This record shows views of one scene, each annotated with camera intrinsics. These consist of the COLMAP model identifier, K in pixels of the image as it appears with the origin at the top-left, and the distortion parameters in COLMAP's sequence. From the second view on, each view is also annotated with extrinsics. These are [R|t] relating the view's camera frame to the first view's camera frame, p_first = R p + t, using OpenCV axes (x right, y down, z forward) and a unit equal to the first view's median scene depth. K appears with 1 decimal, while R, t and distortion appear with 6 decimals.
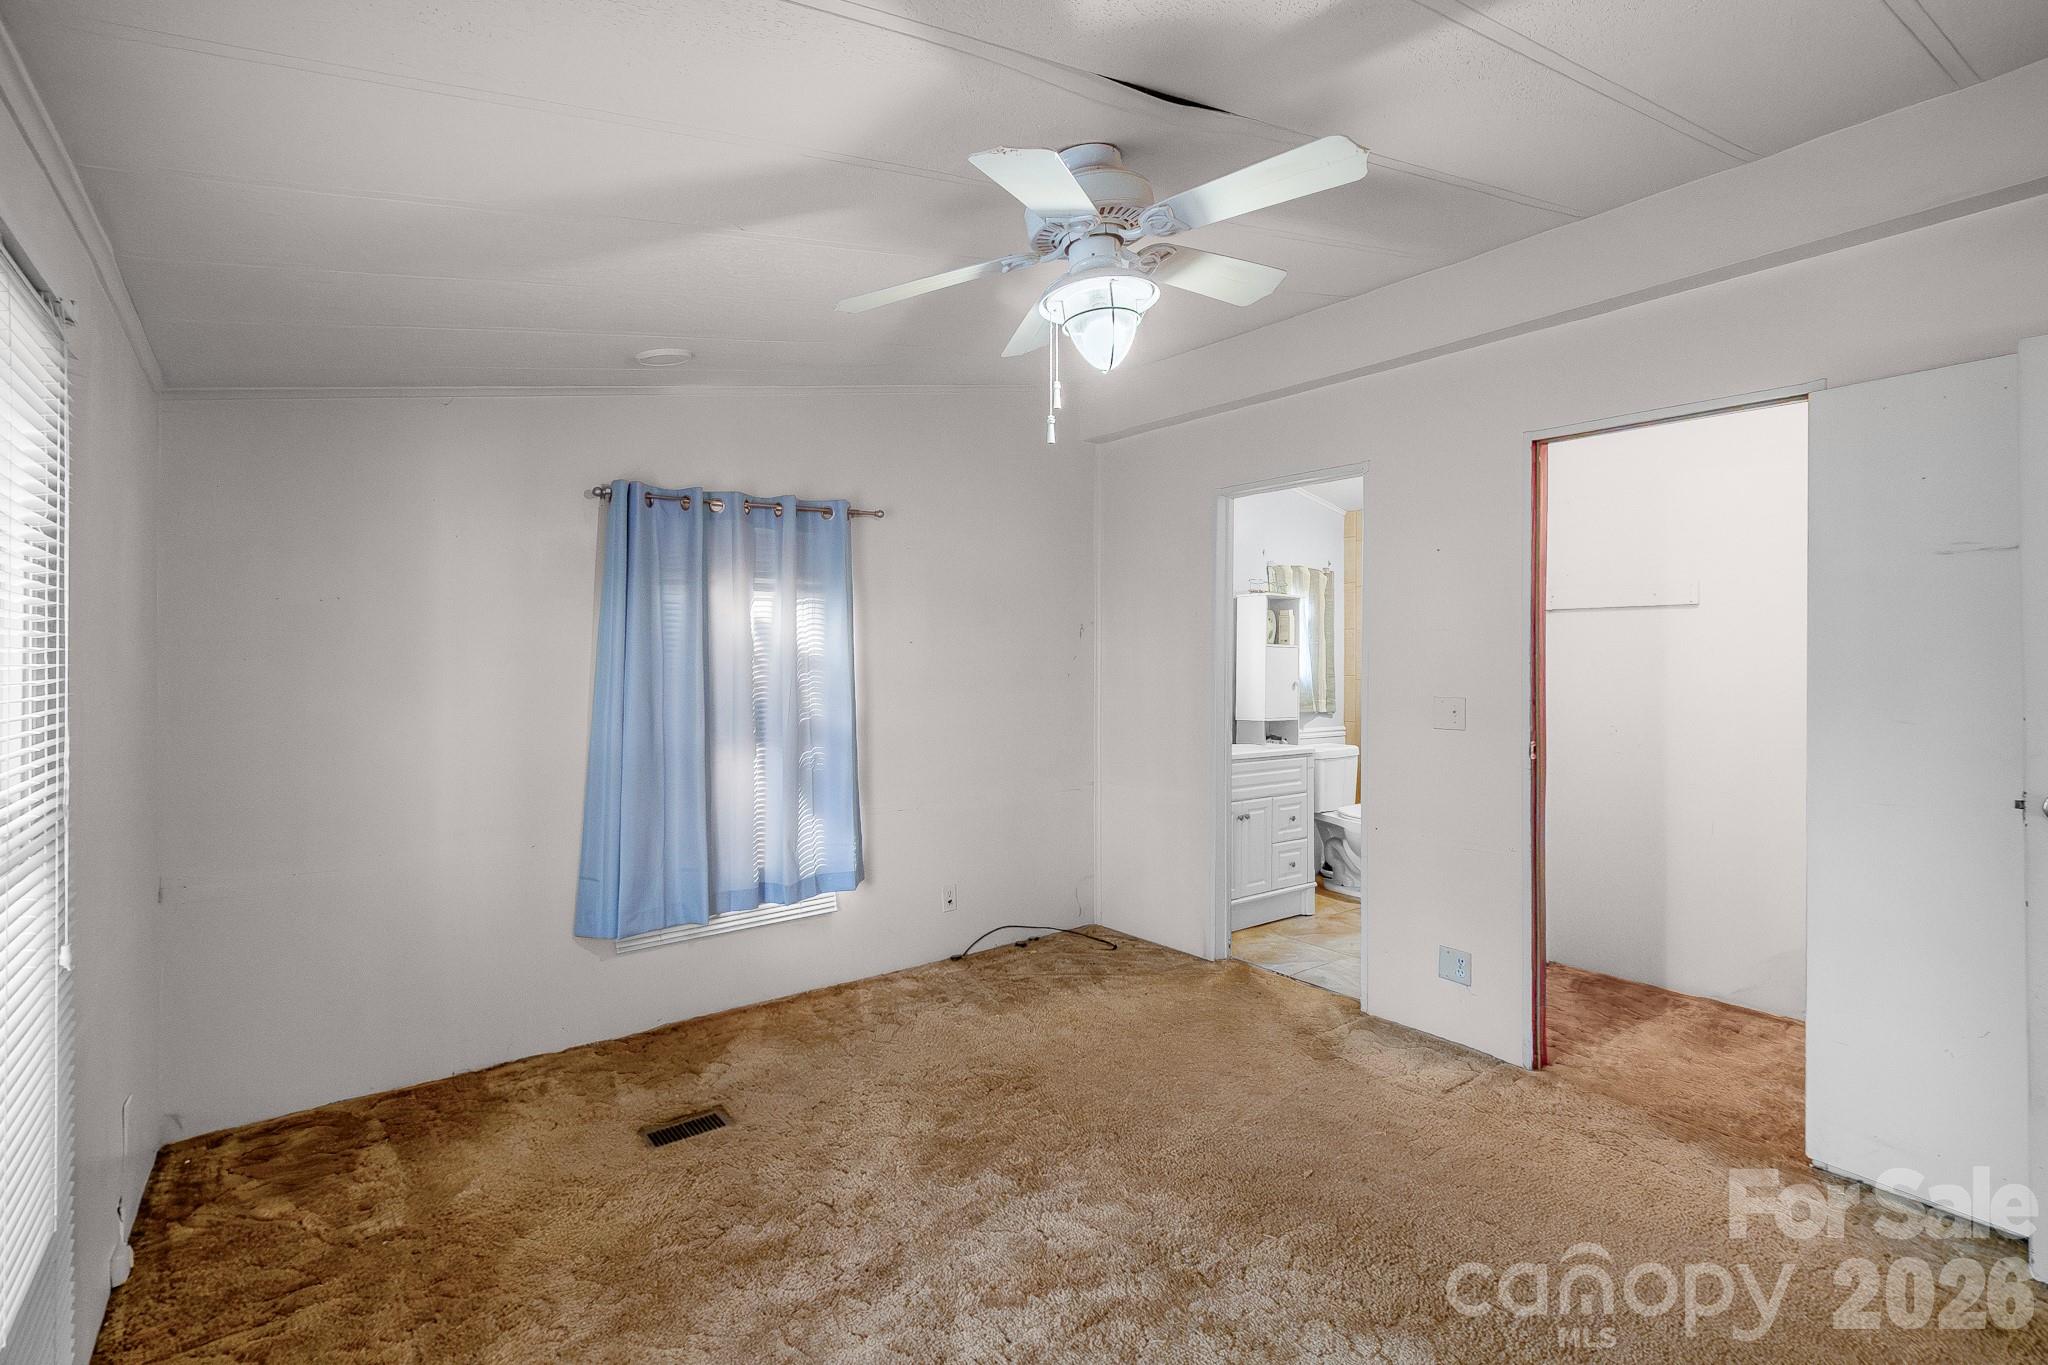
lens RADIAL K [[930.4, 0, 1020.9], [0, 930.4, 667.3], [0, 0, 1]] dist [0.000649, 0.000028]
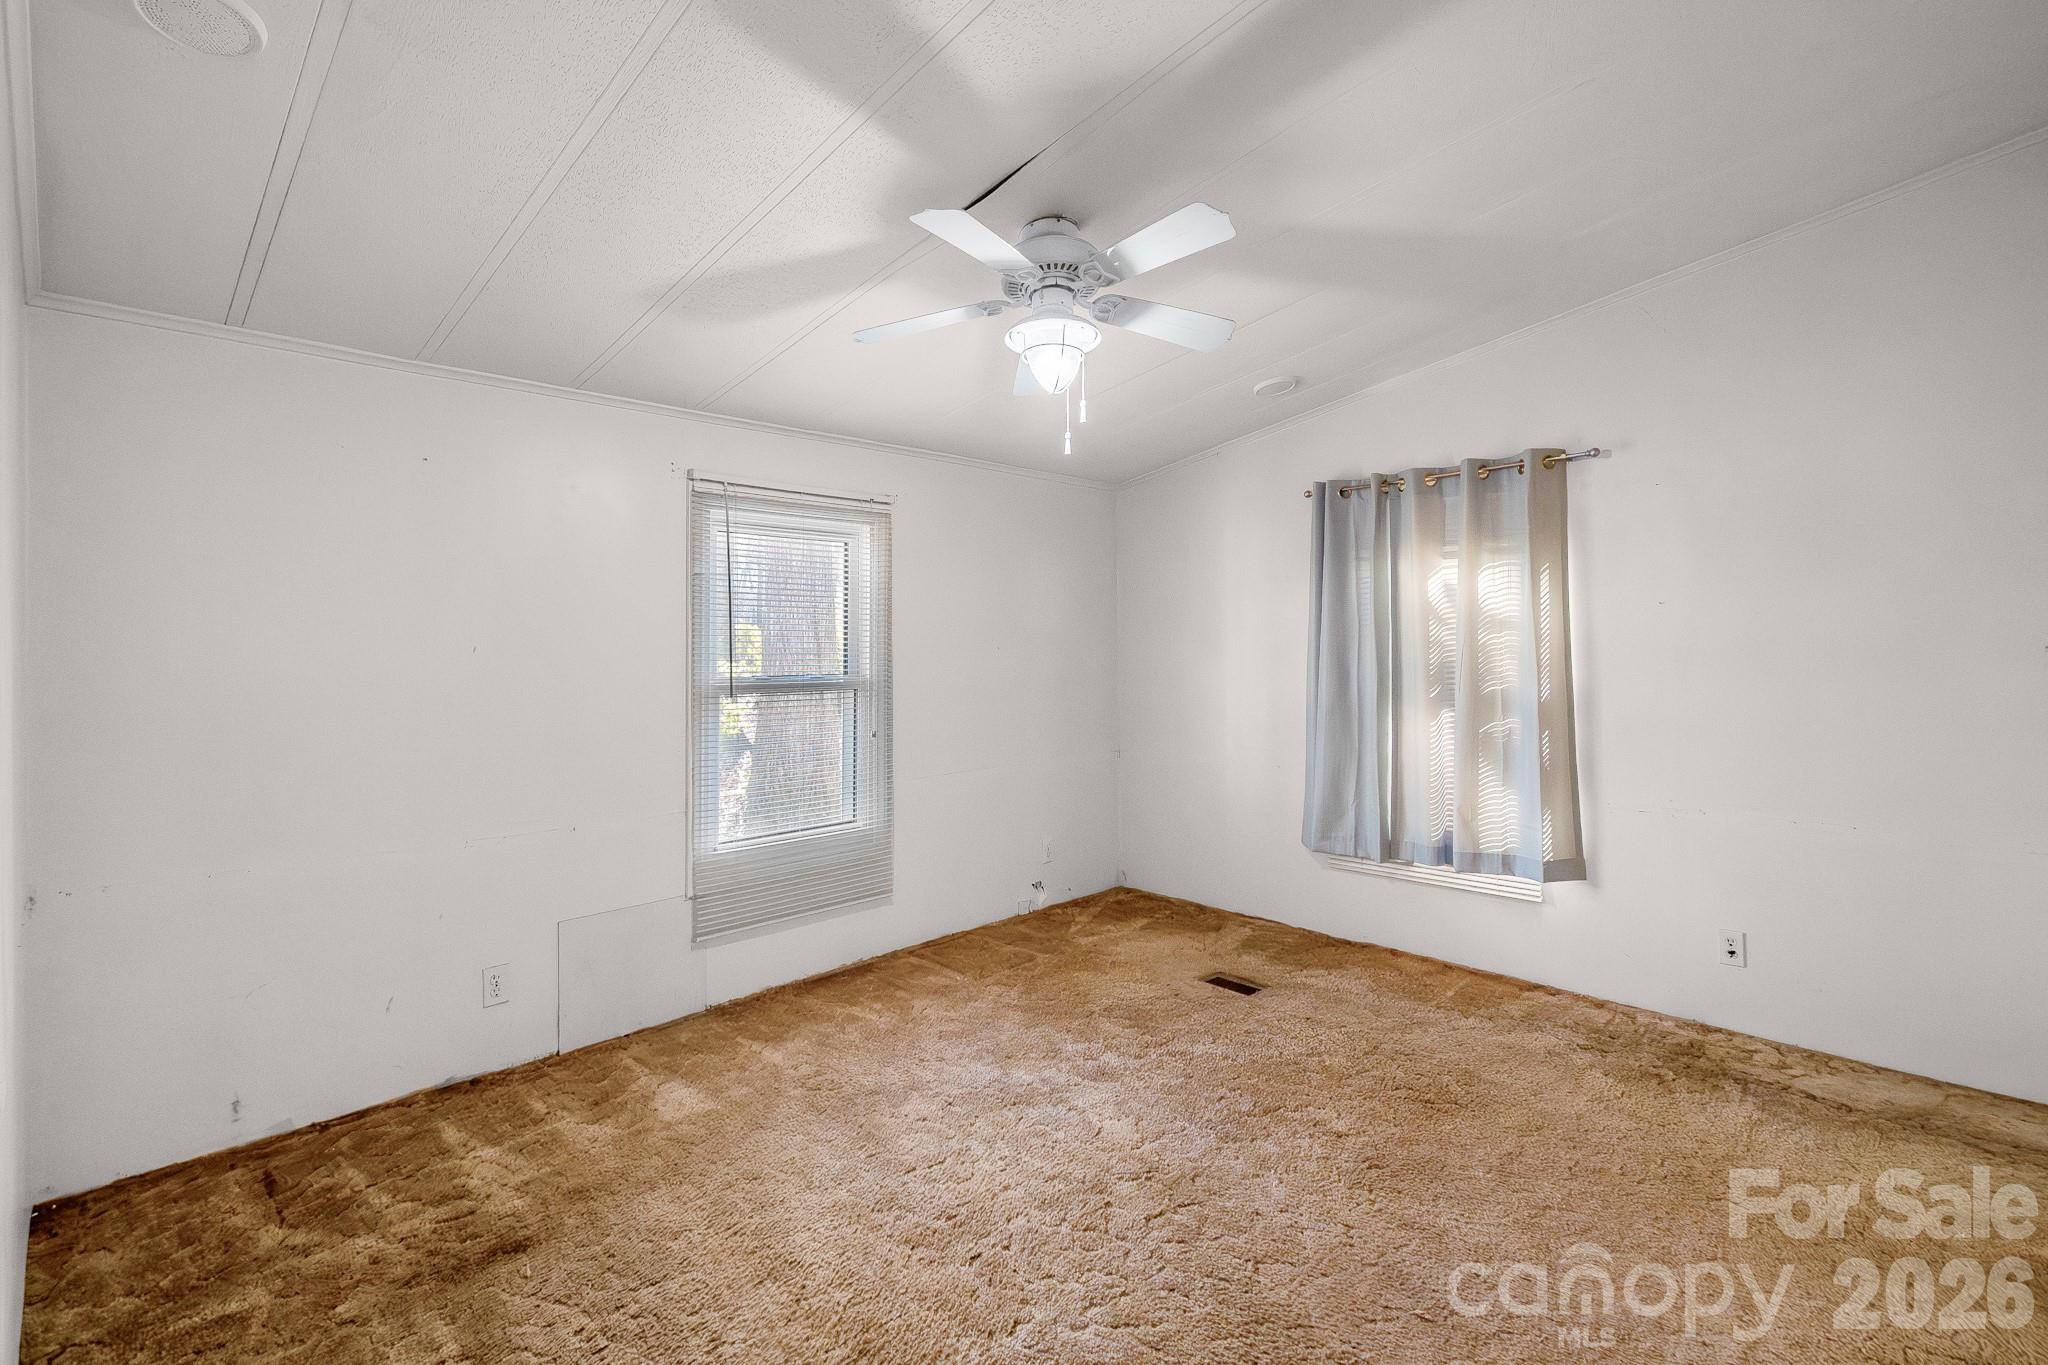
lens RADIAL K [[942.6, 0, 1026.1], [0, 942.6, 648.4], [0, 0, 1]] dist [0.000065, -0.000028]
pose [[0.113720, 0.007416, -0.993485, 0.710822], [-0.000484, 0.999972, 0.007409, 0.008355], [0.993513, -0.000361, 0.113720, 0.430063]]
